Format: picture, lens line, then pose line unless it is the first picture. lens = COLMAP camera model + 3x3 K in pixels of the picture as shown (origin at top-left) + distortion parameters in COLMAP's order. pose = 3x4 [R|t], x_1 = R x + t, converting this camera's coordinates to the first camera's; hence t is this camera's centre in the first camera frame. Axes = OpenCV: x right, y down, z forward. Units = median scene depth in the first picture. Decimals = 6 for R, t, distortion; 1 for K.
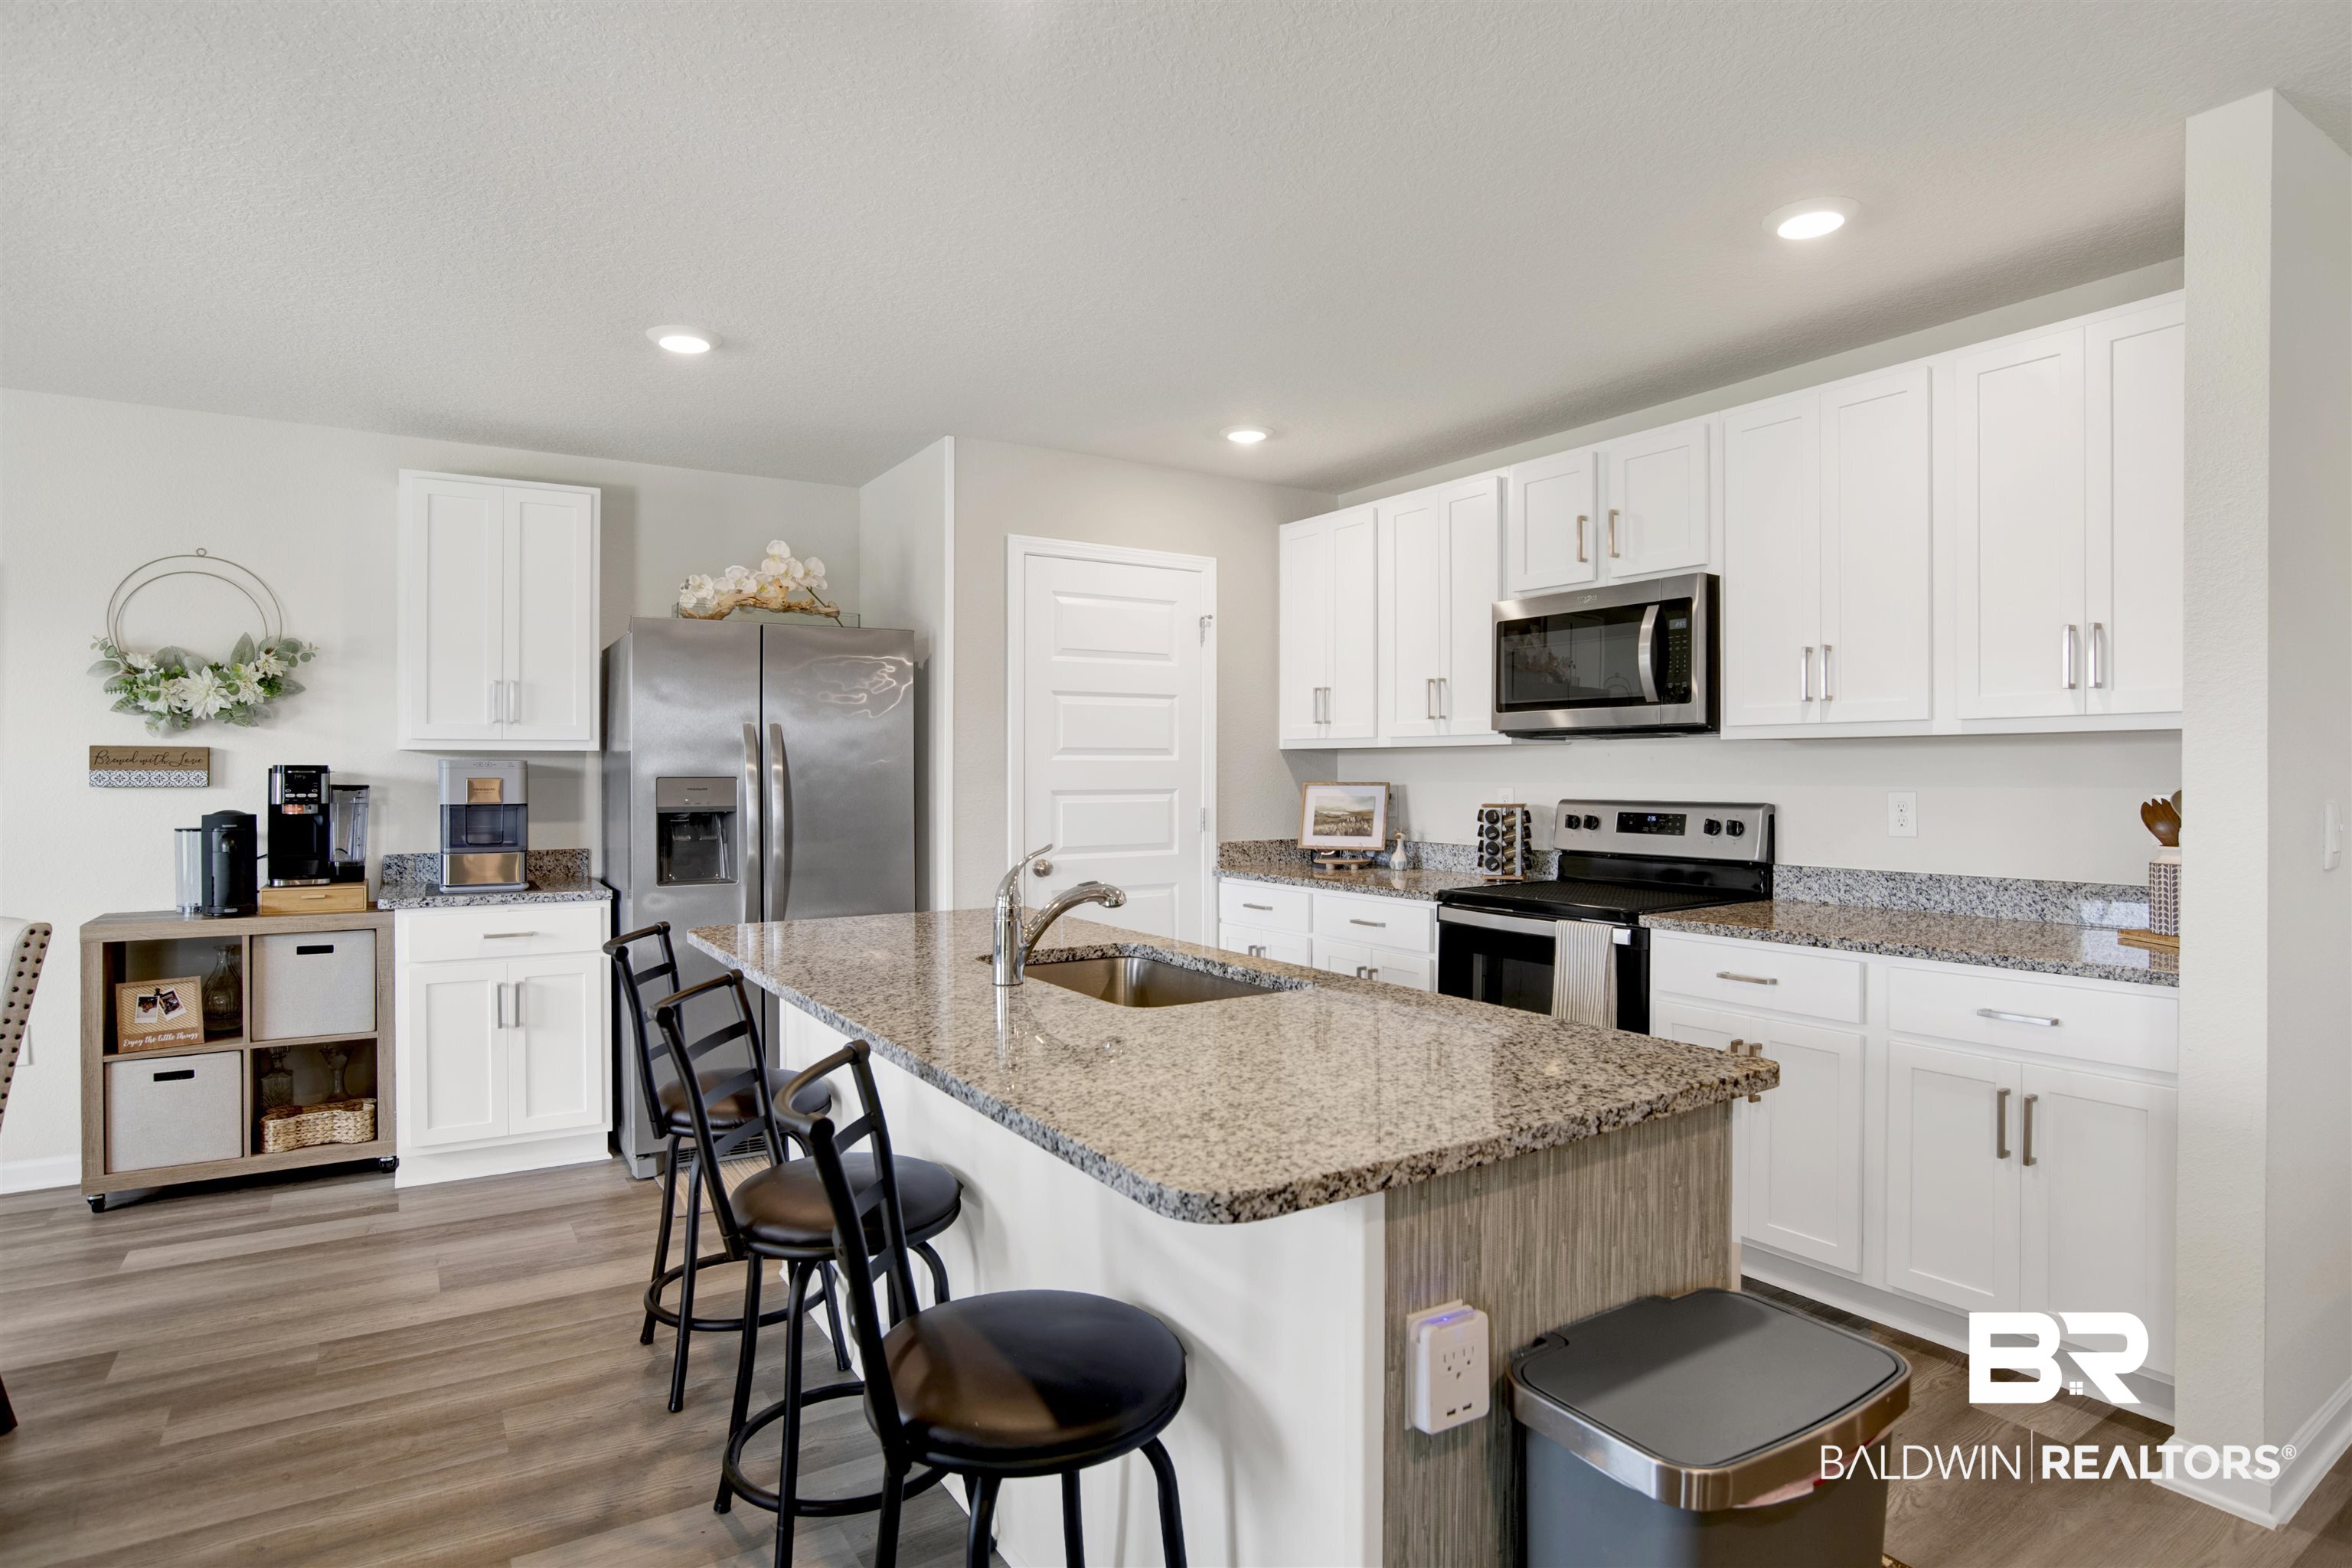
lens RADIAL K [[1250.7, 0, 1188.0], [0, 1250.7, 763.5], [0, 0, 1]] dist [-0.061096, 0.020426]
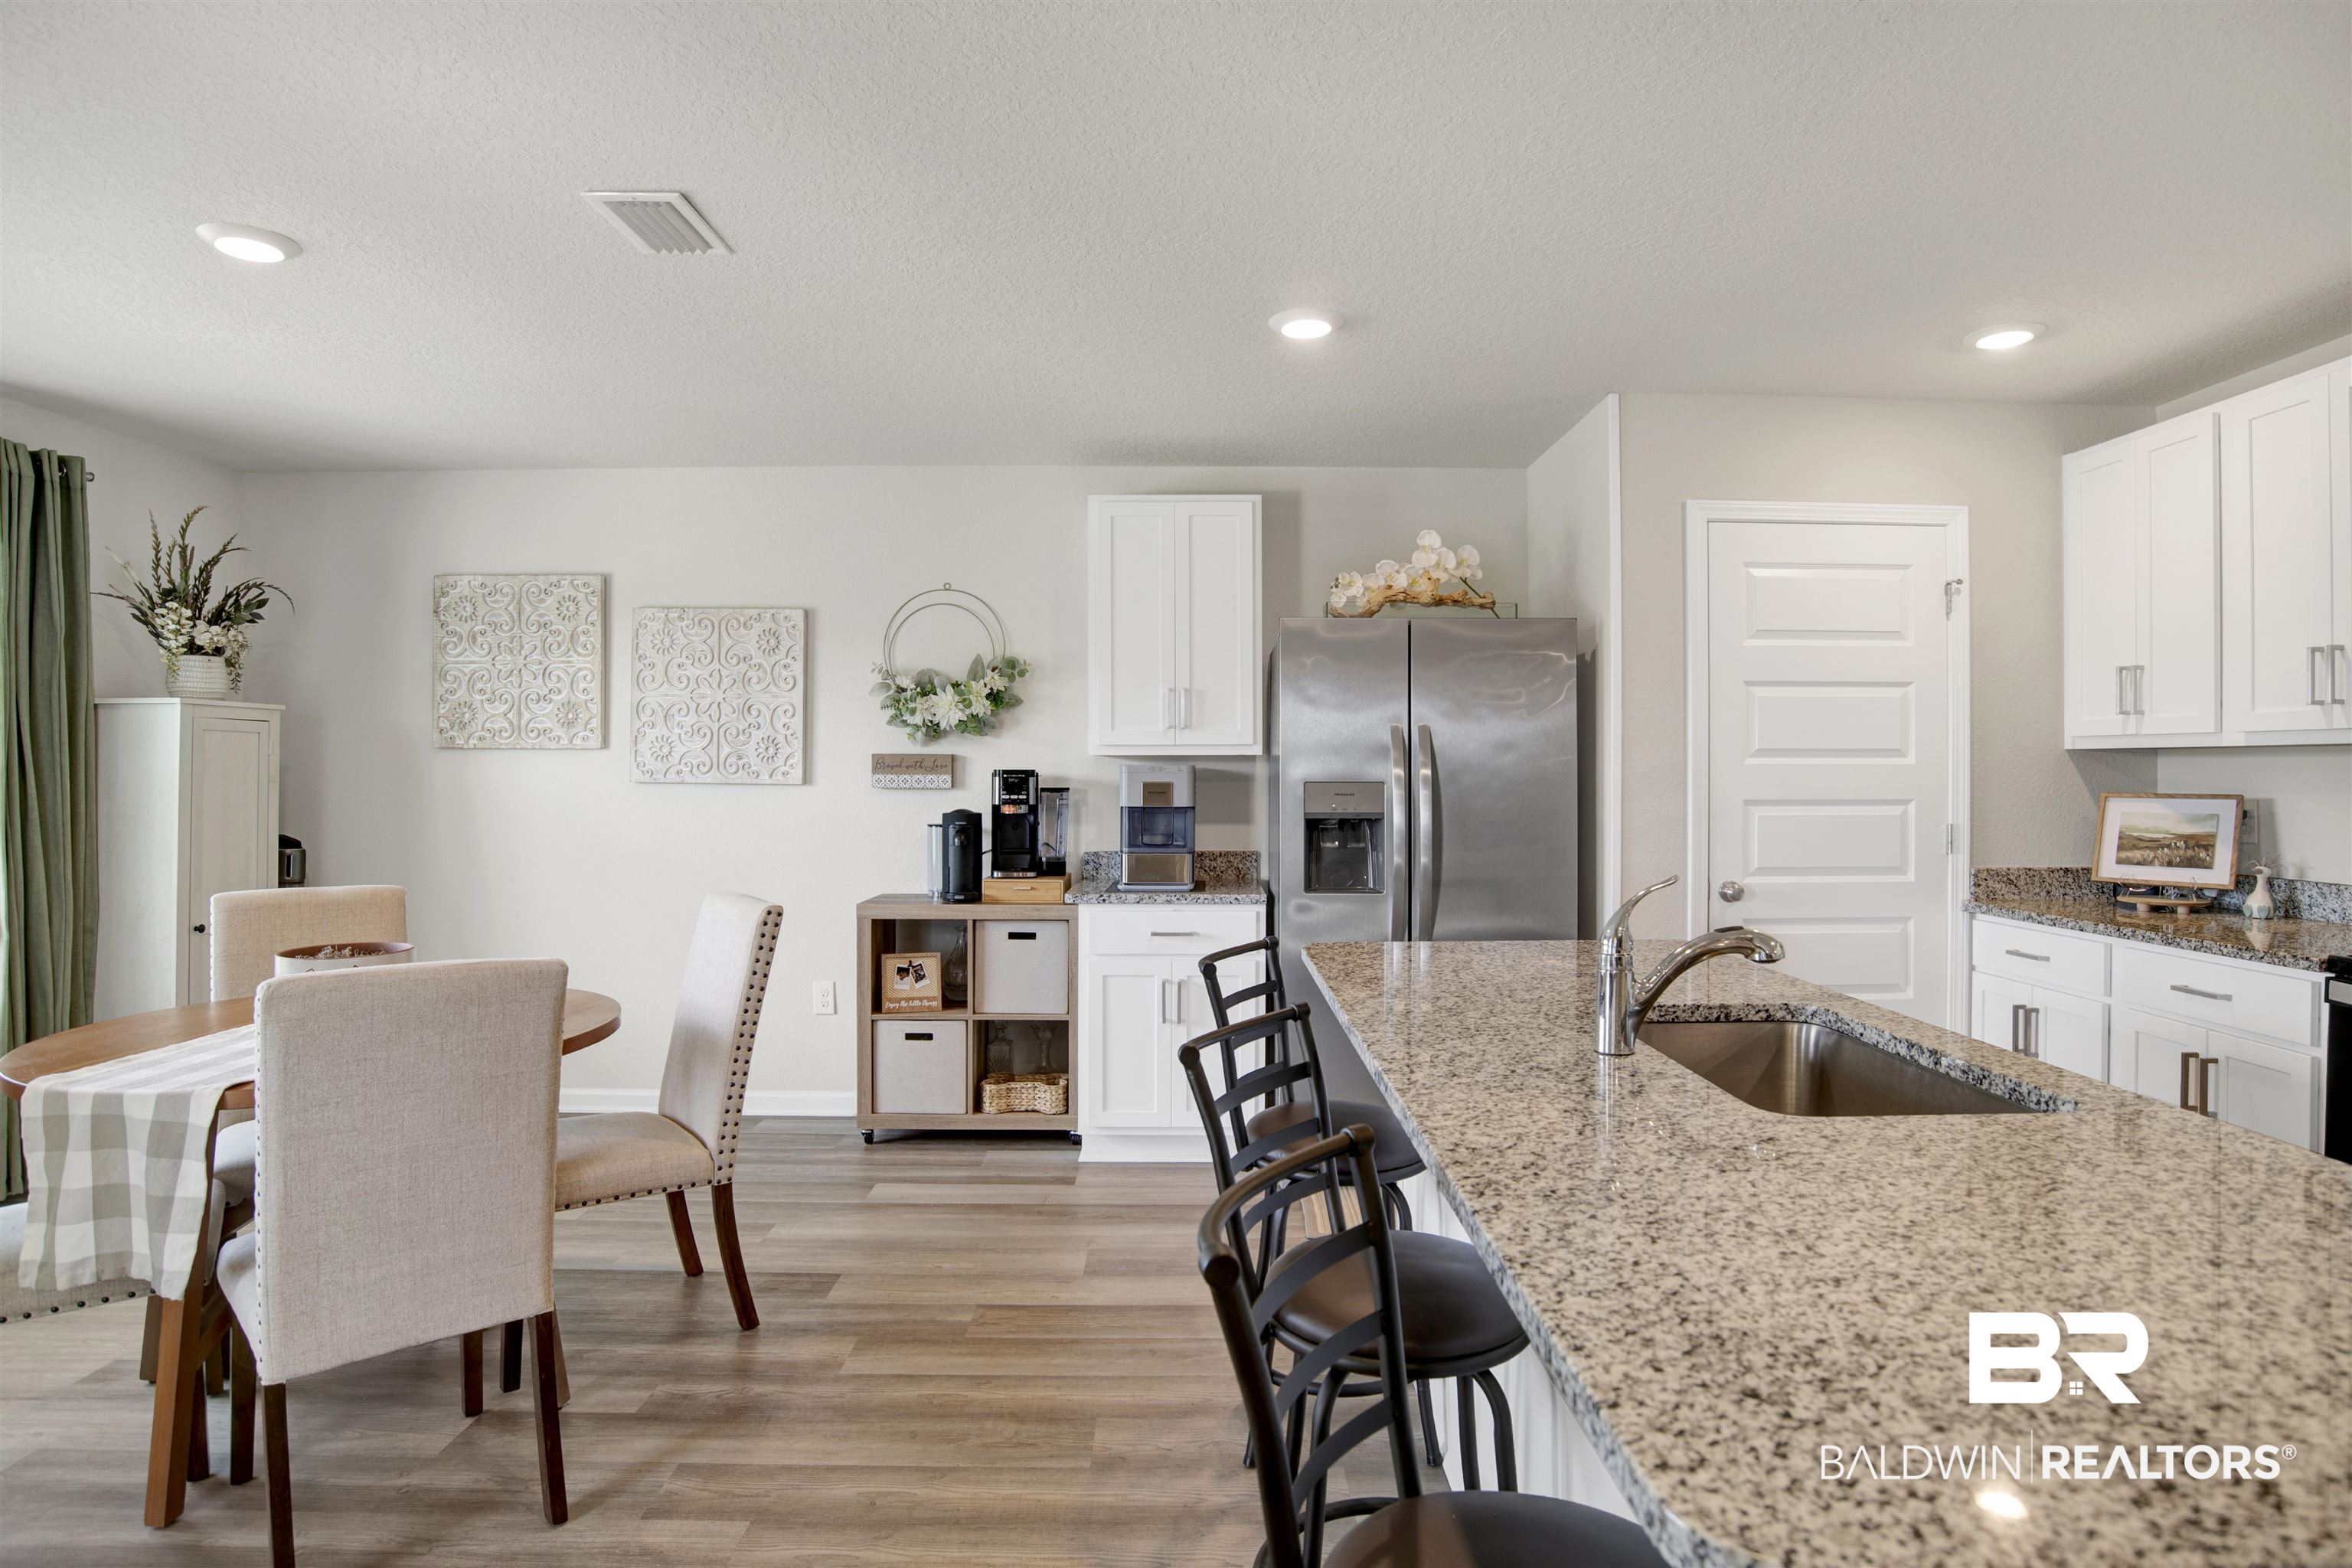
lens RADIAL K [[1250.7, 0, 1210.3], [0, 1250.7, 772.2], [0, 0, 1]] dist [-0.061096, 0.020426]
pose [[0.849595, 0.001712, -0.527433, 0.027847], [0.000875, 0.999989, 0.004656, -0.001488], [0.527435, -0.004417, 0.849584, 0.116383]]
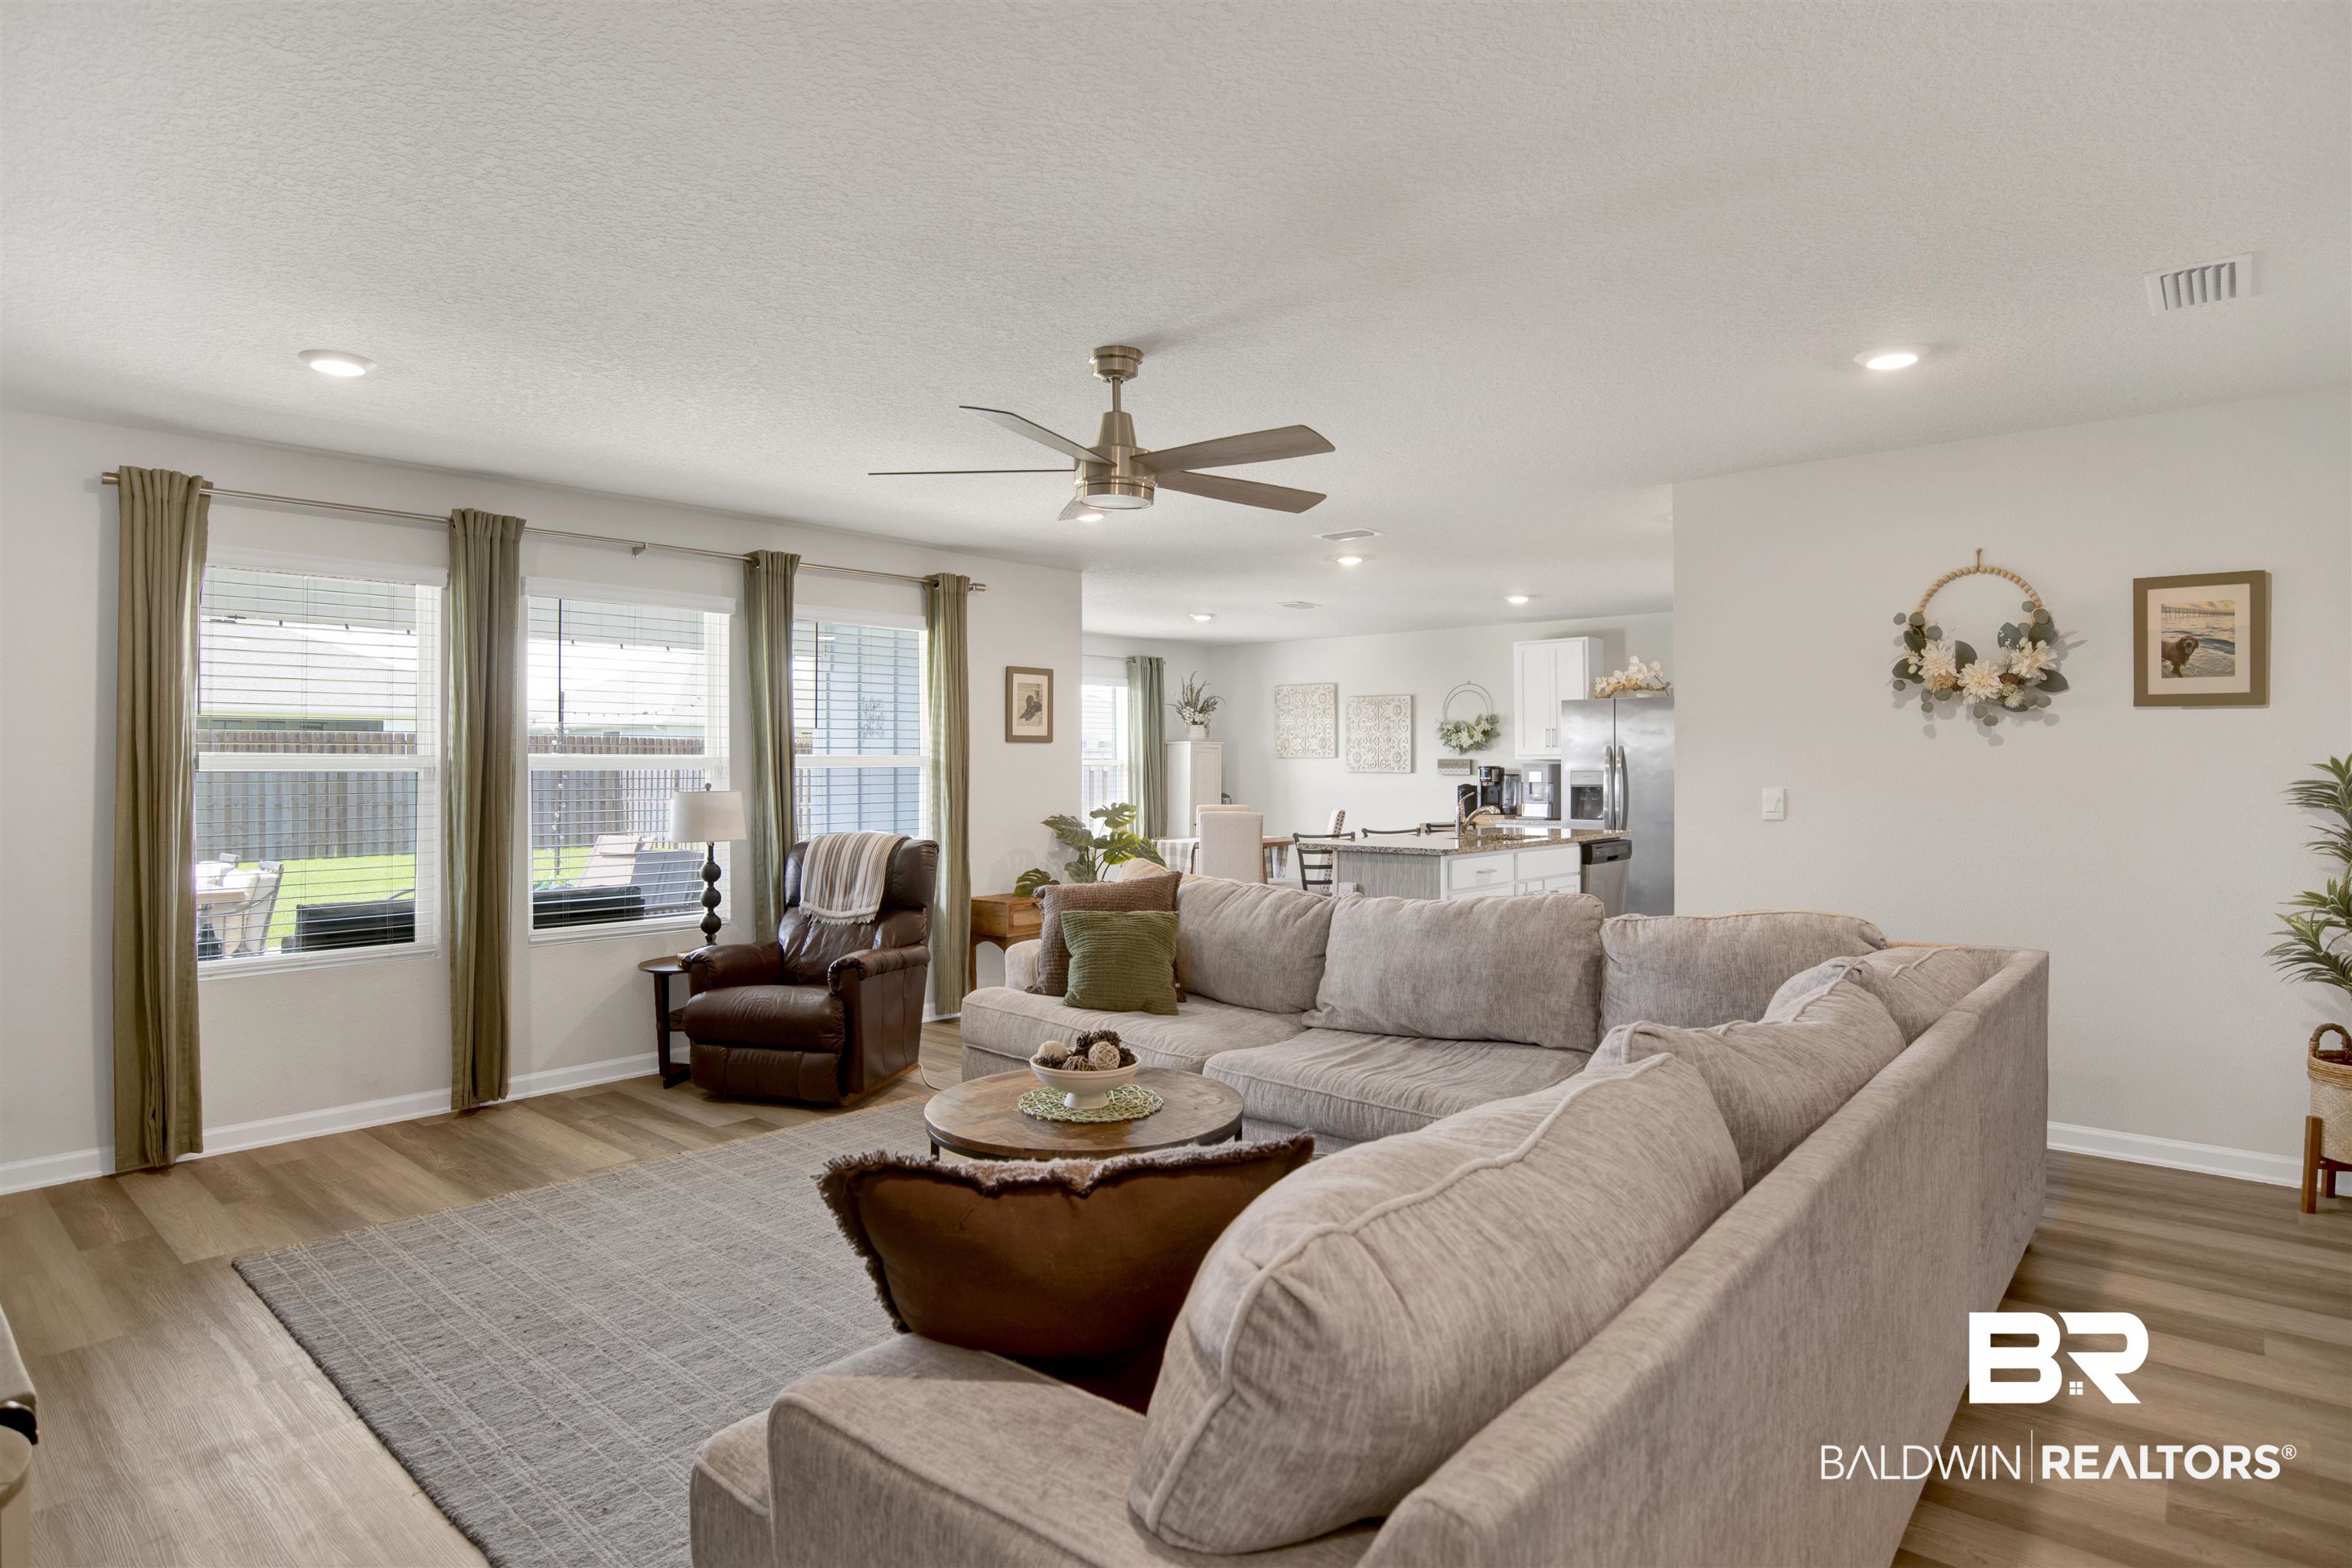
lens RADIAL K [[1250.7, 0, 1191.2], [0, 1250.7, 781.8], [0, 0, 1]] dist [-0.061096, 0.020426]
pose [[0.294531, 0.011339, -0.955575, 1.473829], [0.005813, 0.999890, 0.013656, -0.005263], [0.955624, -0.009577, 0.294433, -0.313811]]
